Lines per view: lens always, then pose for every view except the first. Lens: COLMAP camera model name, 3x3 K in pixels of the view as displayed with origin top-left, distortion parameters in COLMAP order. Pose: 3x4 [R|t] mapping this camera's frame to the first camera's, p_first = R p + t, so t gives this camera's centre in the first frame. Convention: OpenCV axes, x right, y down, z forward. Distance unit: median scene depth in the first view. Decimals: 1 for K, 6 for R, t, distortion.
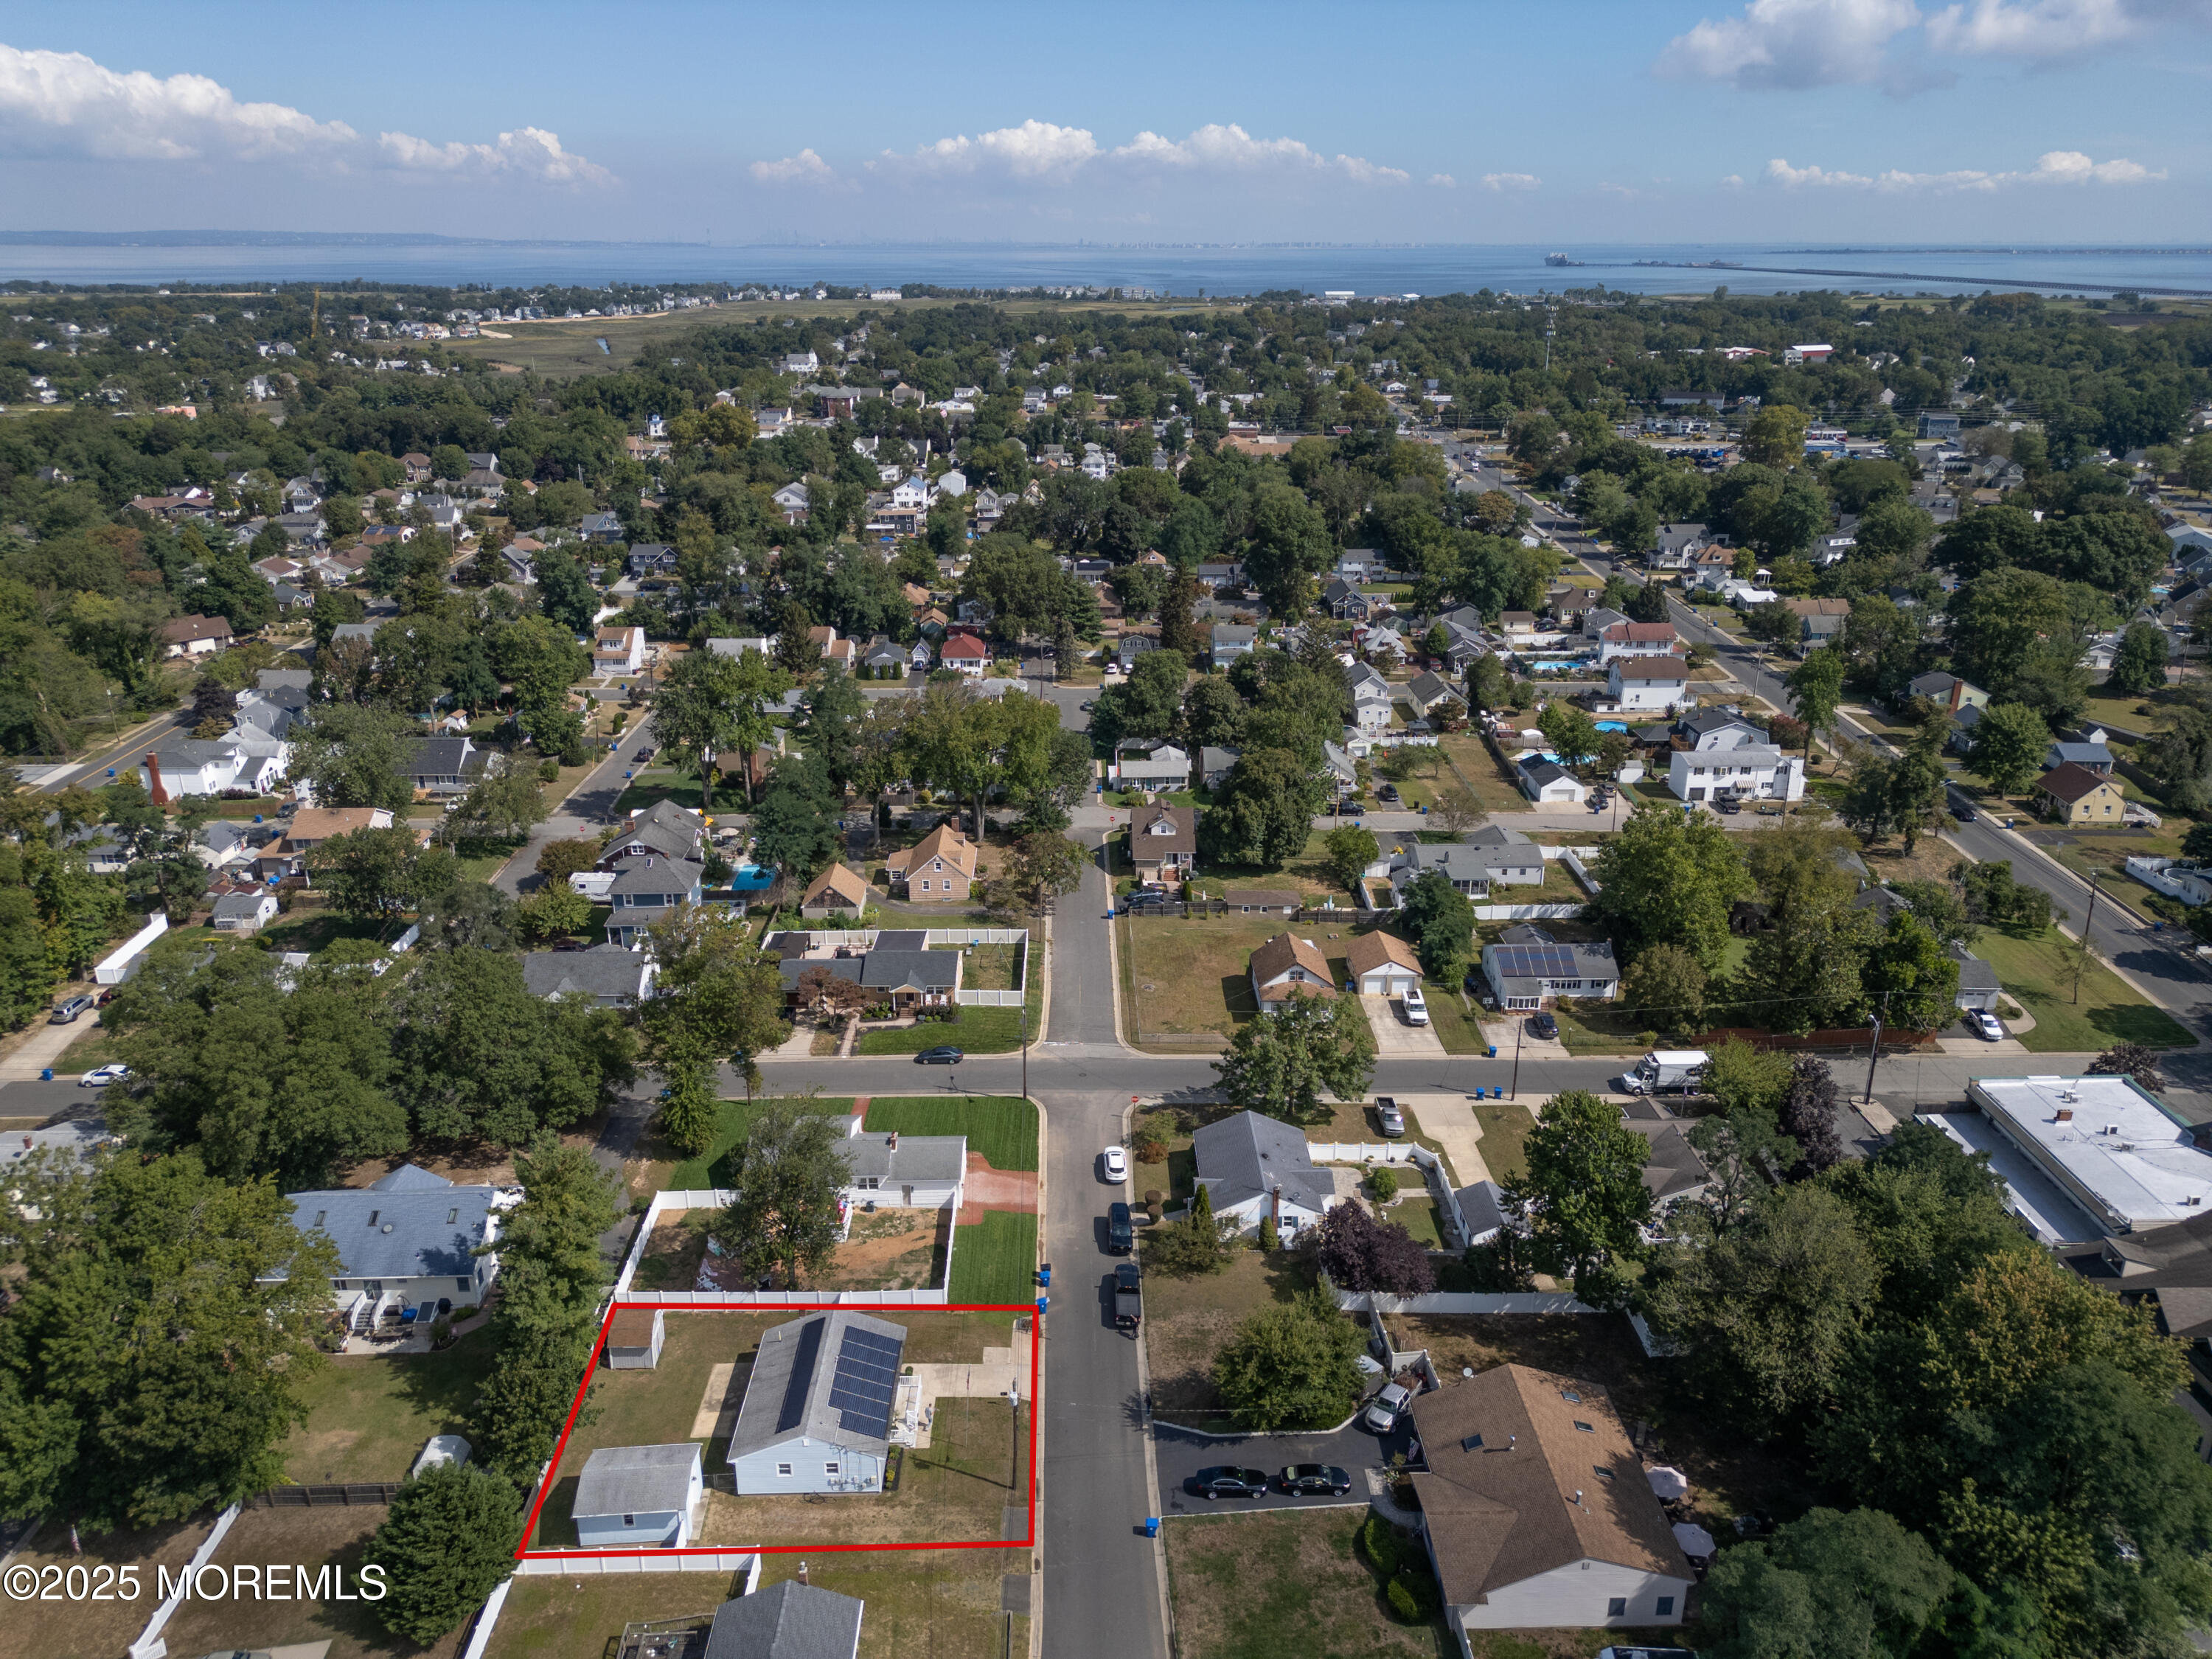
lens RADIAL K [[1553.3, 0, 1113.0], [0, 1553.3, 826.5], [0, 0, 1]] dist [0.069628, -0.068456]
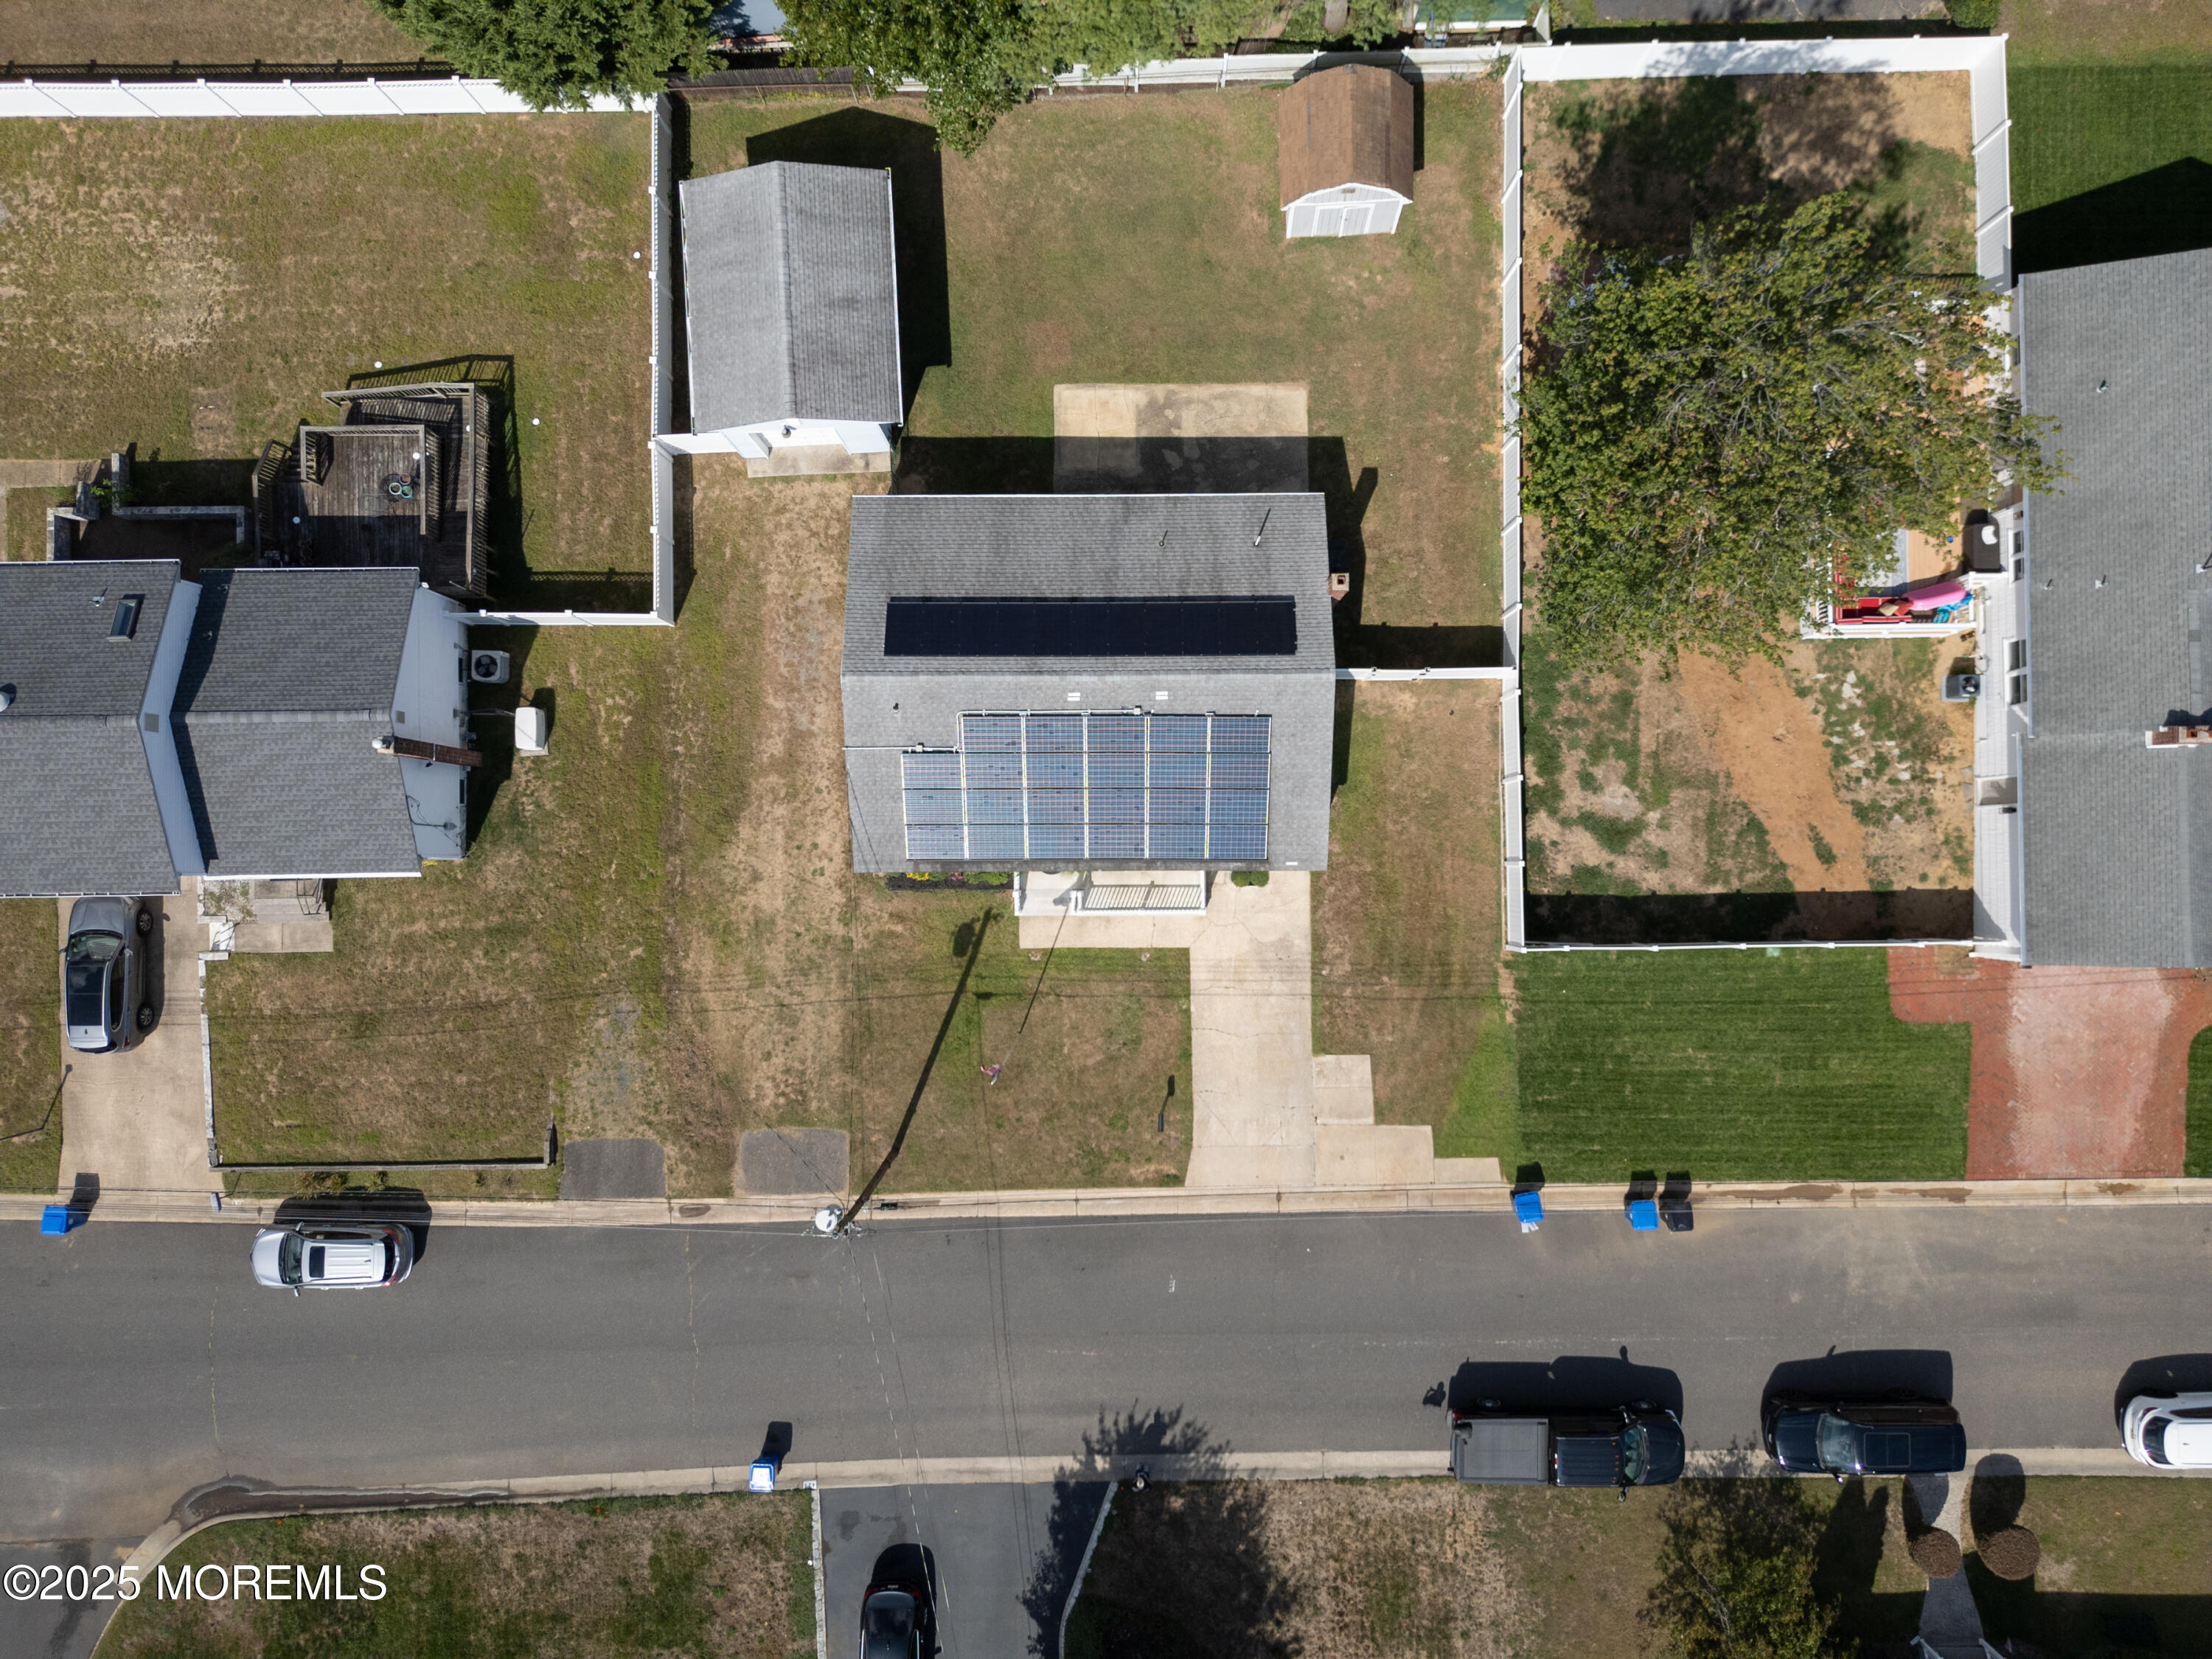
lens RADIAL K [[1553.3, 0, 1113.0], [0, 1553.3, 826.5], [0, 0, 1]] dist [0.069628, -0.068456]
pose [[-0.017327, 0.999553, -0.024366, -0.079007], [-0.351905, 0.016714, 0.935886, -0.004973], [0.935875, 0.024791, 0.351458, 0.491769]]
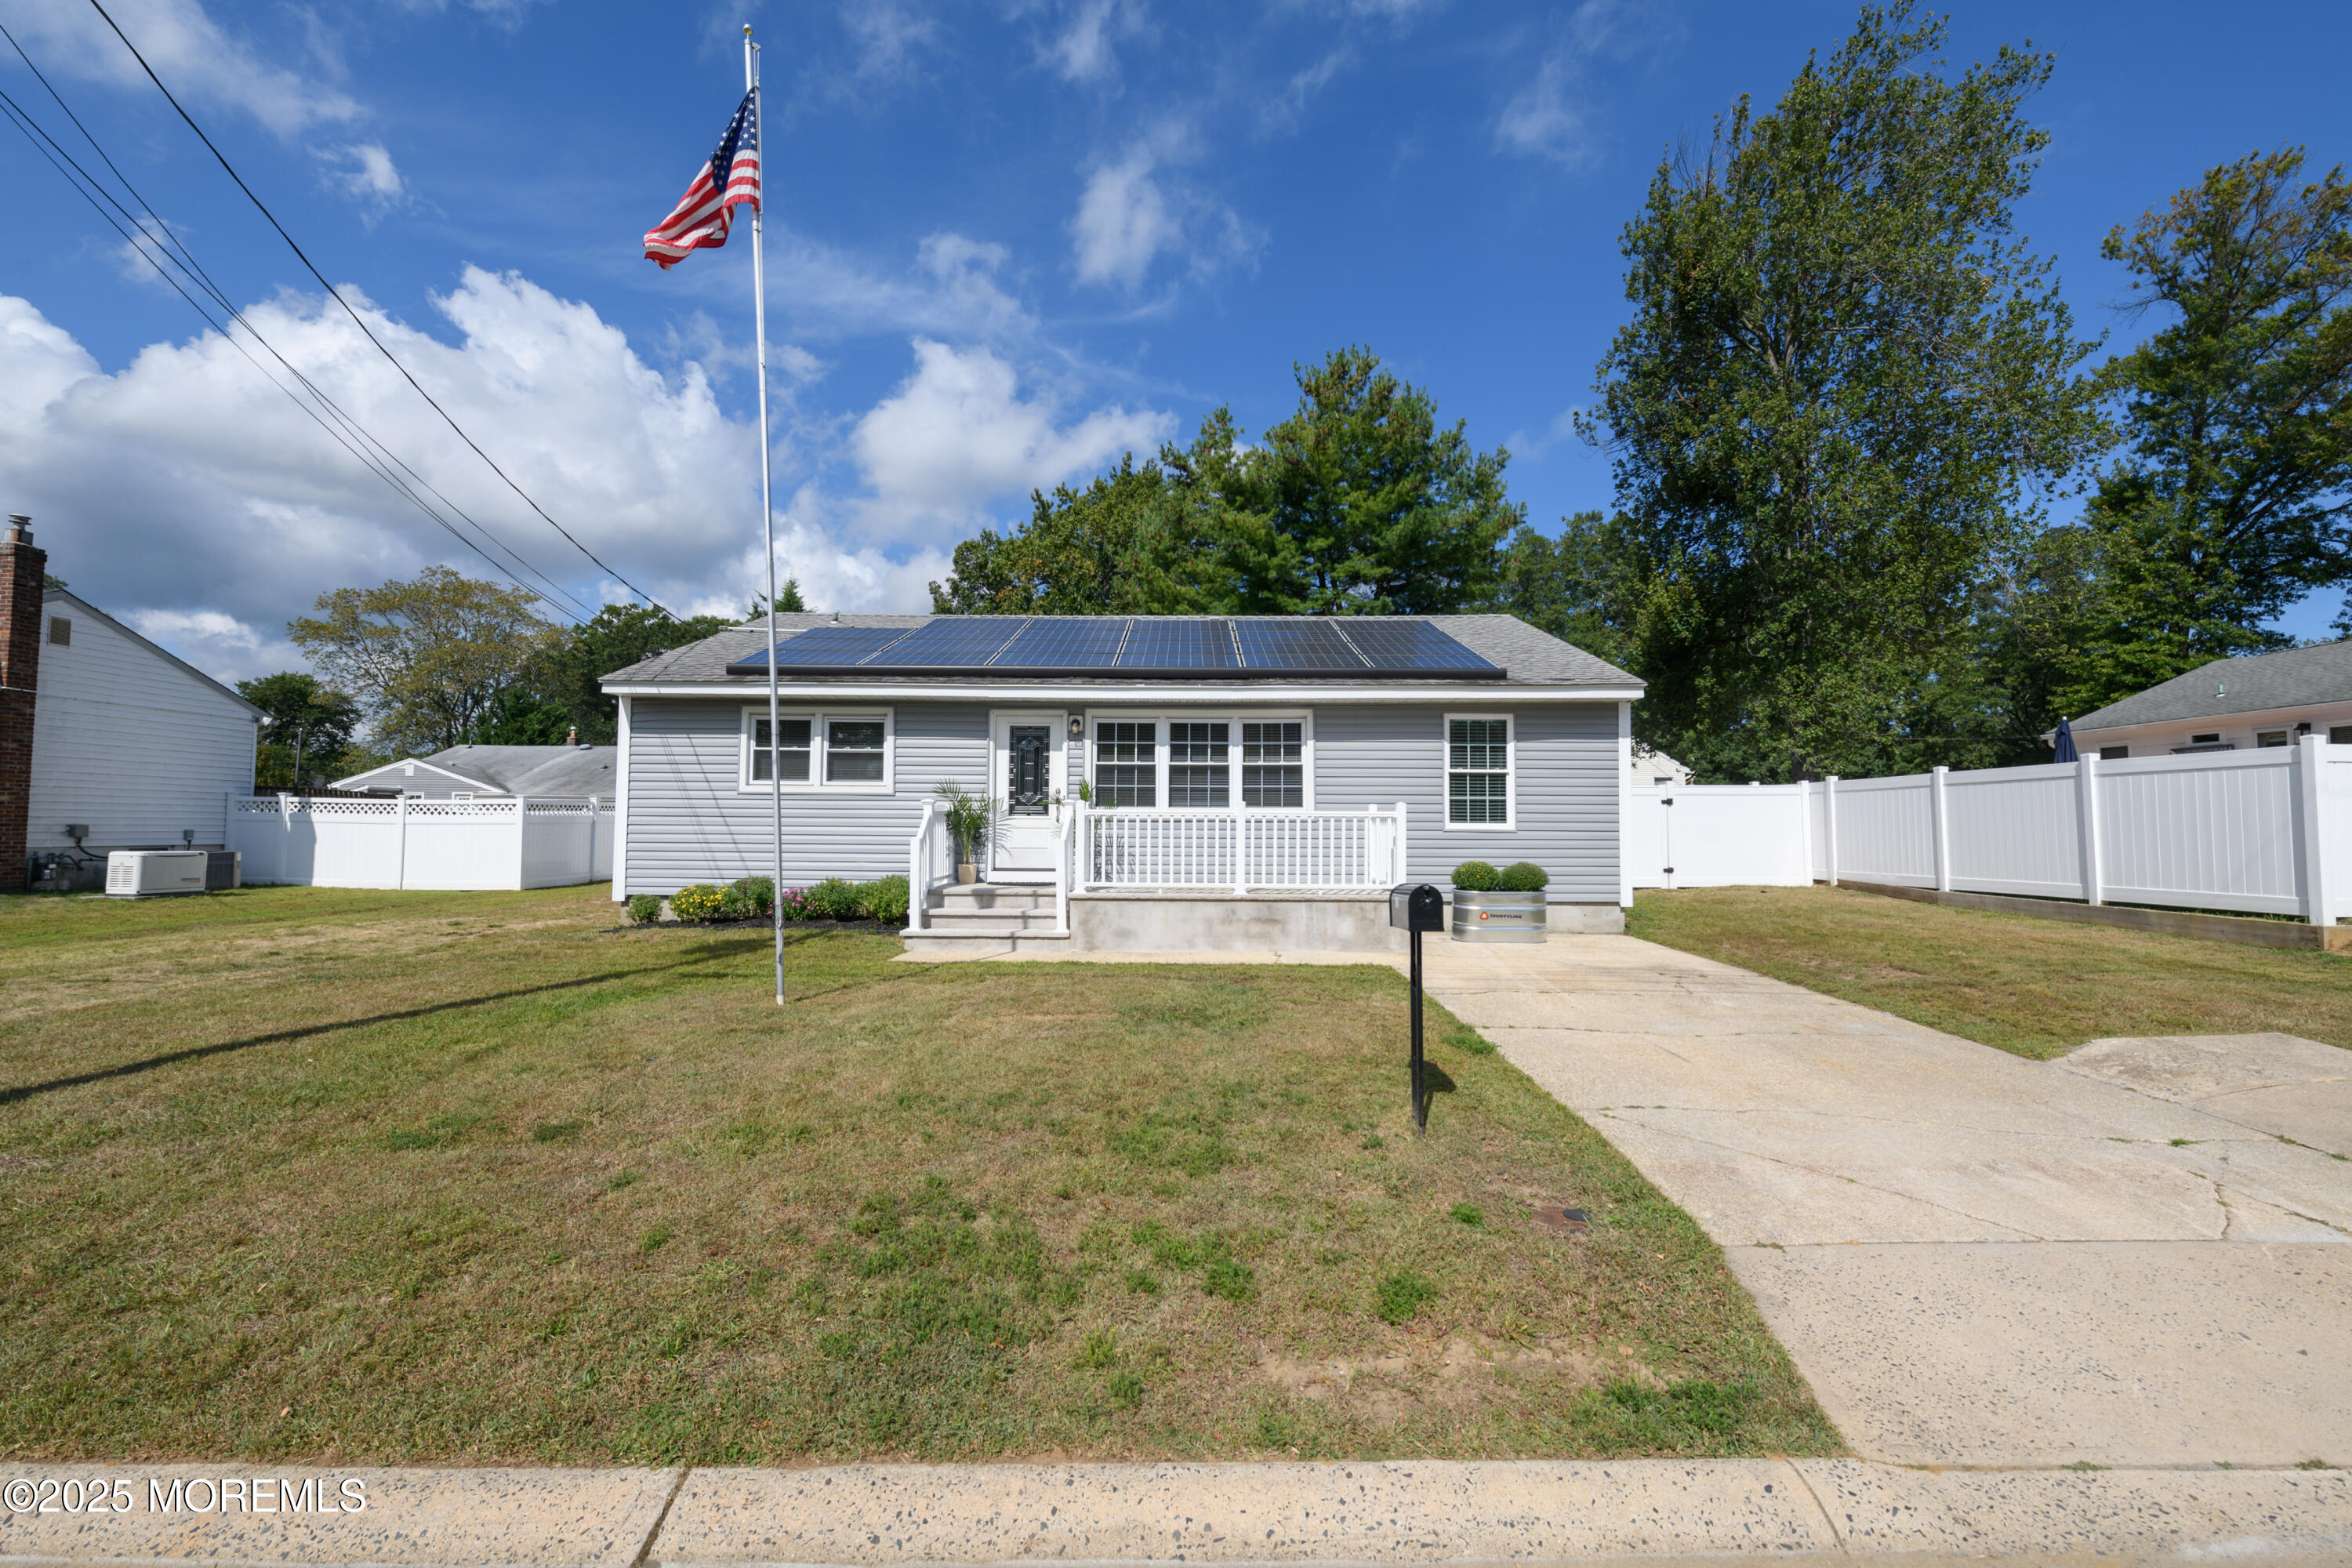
lens RADIAL K [[986.7, 0, 1171.6], [0, 986.7, 778.2], [0, 0, 1]] dist [0.000678, -0.000761]
pose [[-0.034261, -0.050754, -0.998123, -0.015046], [-0.363697, 0.930865, -0.034850, 0.210527], [0.930887, 0.361821, -0.050351, 0.575341]]
